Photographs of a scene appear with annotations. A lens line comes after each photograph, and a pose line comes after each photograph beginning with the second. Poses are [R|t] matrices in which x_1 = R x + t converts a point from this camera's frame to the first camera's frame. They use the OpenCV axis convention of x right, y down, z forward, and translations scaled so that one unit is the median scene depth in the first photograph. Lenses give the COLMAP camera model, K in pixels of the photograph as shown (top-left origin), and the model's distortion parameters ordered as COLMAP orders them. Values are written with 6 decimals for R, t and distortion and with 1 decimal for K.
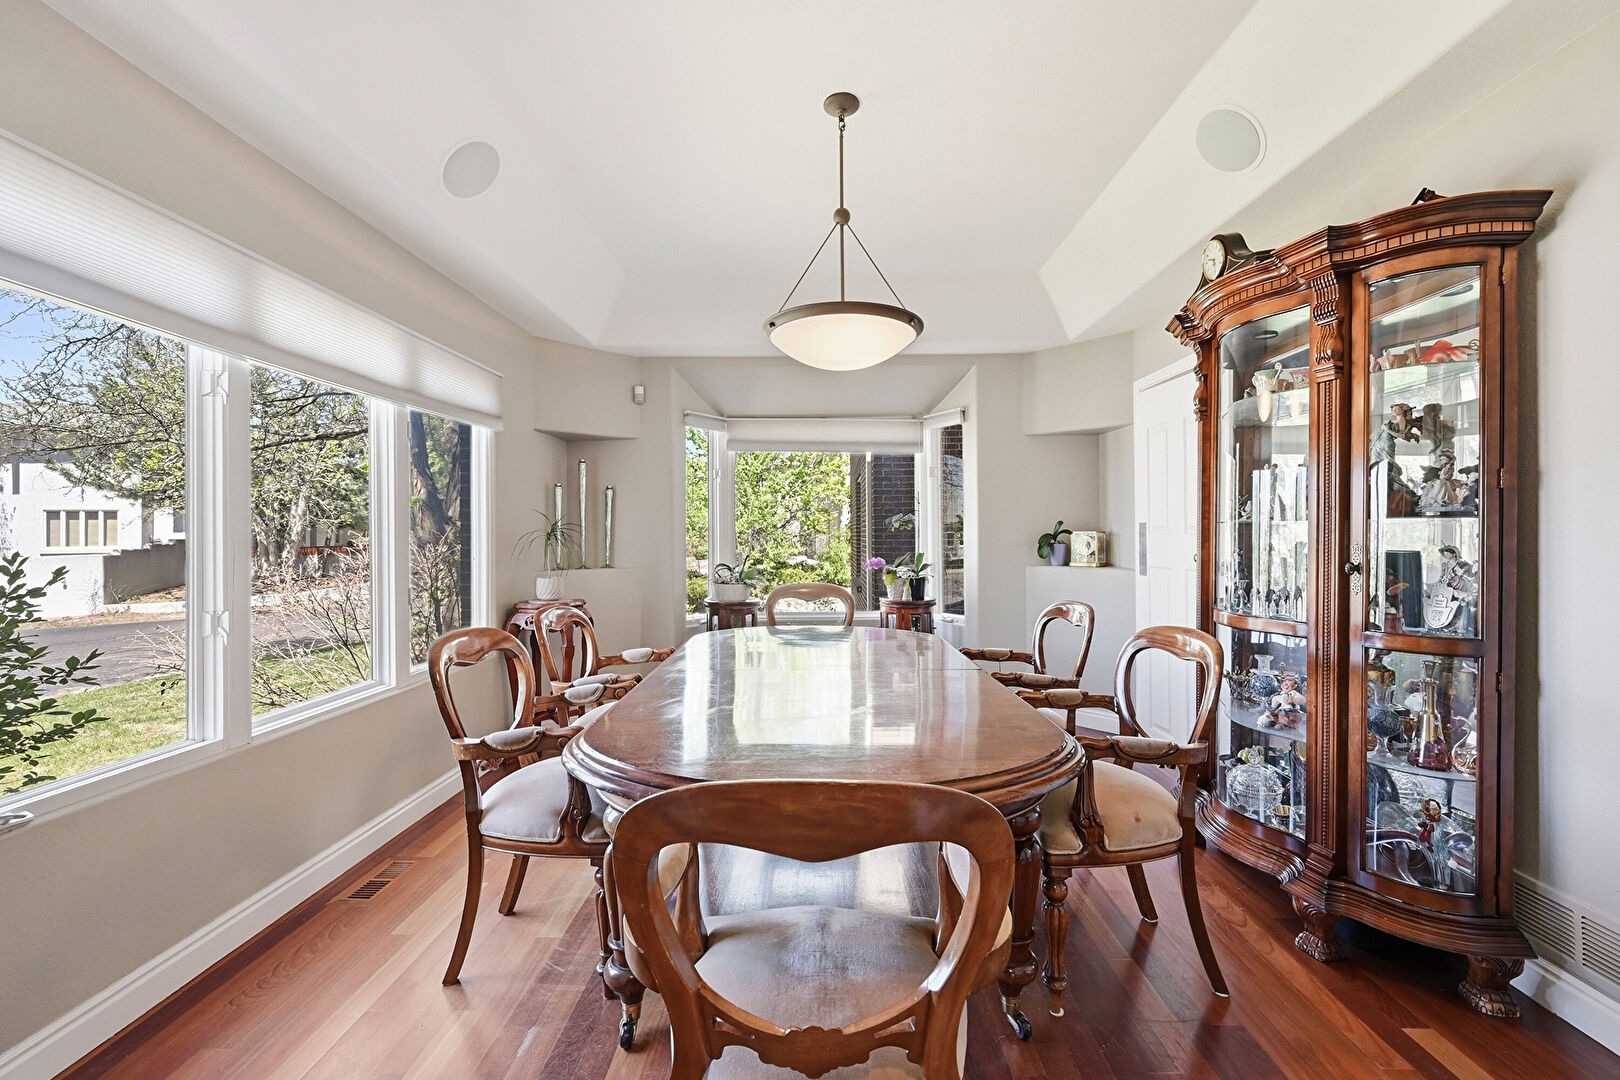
lens RADIAL K [[652.3, 0, 807.0], [0, 652.3, 536.9], [0, 0, 1]] dist [0.002749, -0.000695]
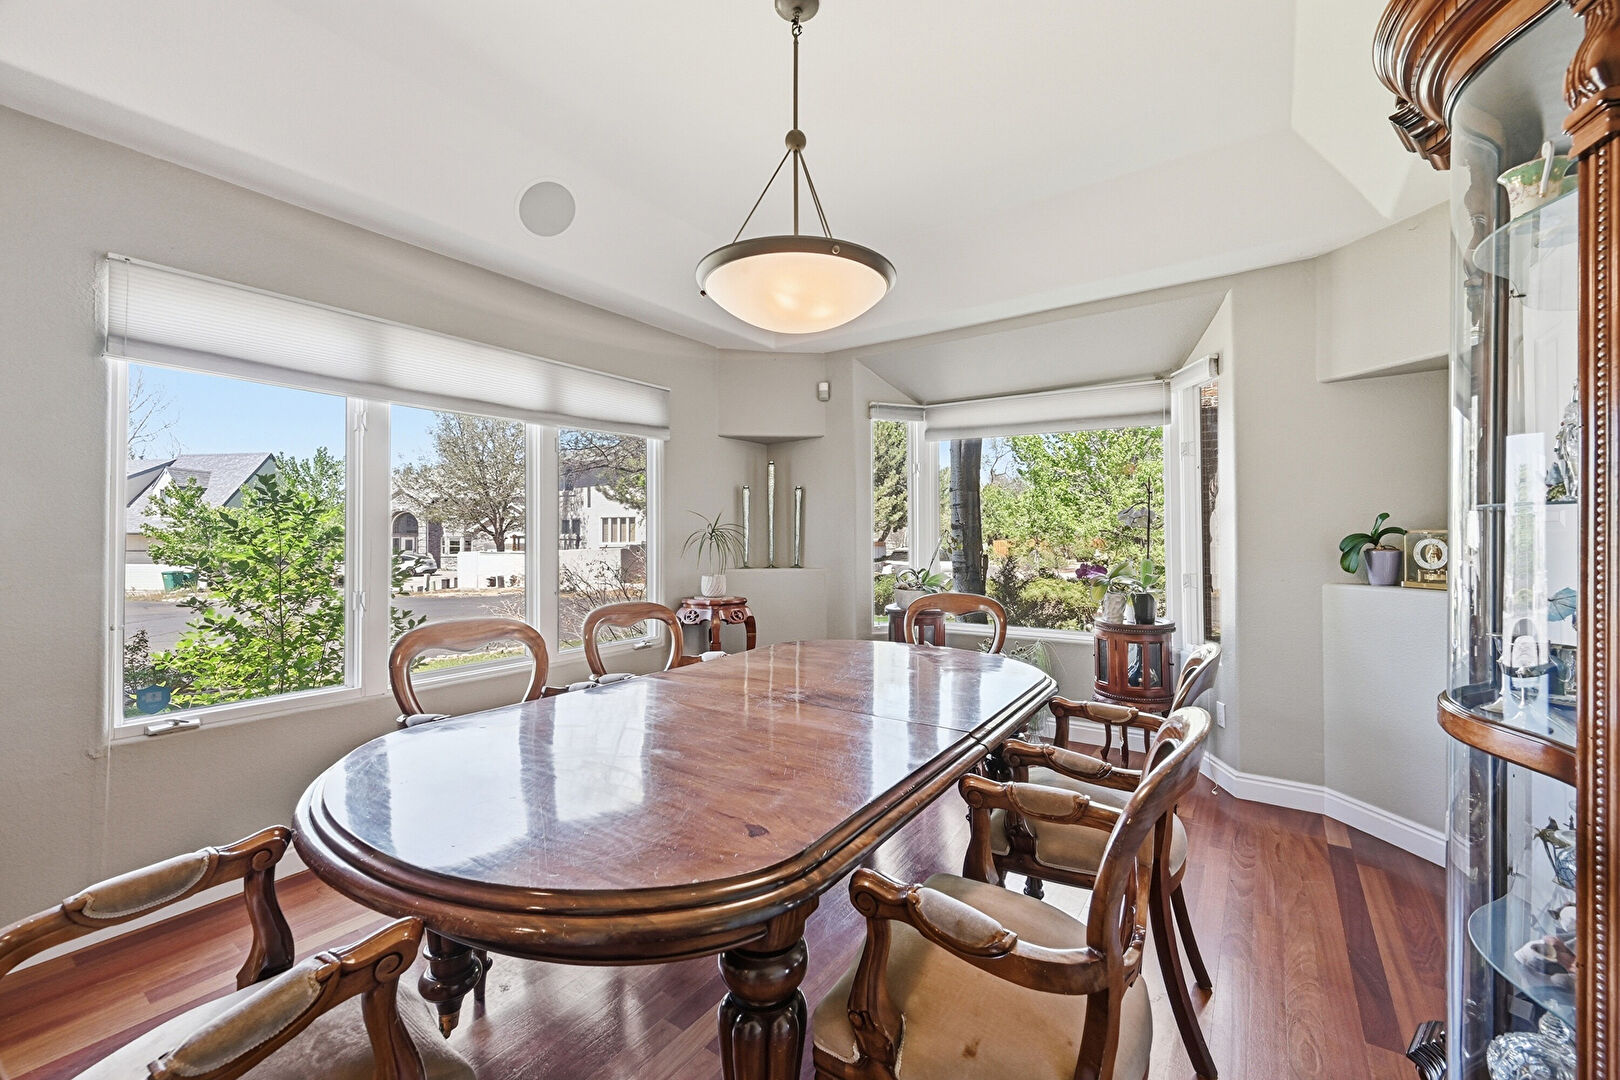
lens RADIAL K [[652.3, 0, 806.7], [0, 652.3, 536.0], [0, 0, 1]] dist [0.002749, -0.000695]
pose [[0.834748, 0.002253, -0.550628, 0.261543], [-0.003093, 0.999995, -0.000597, -0.000923], [0.550624, 0.002202, 0.834750, 0.170471]]
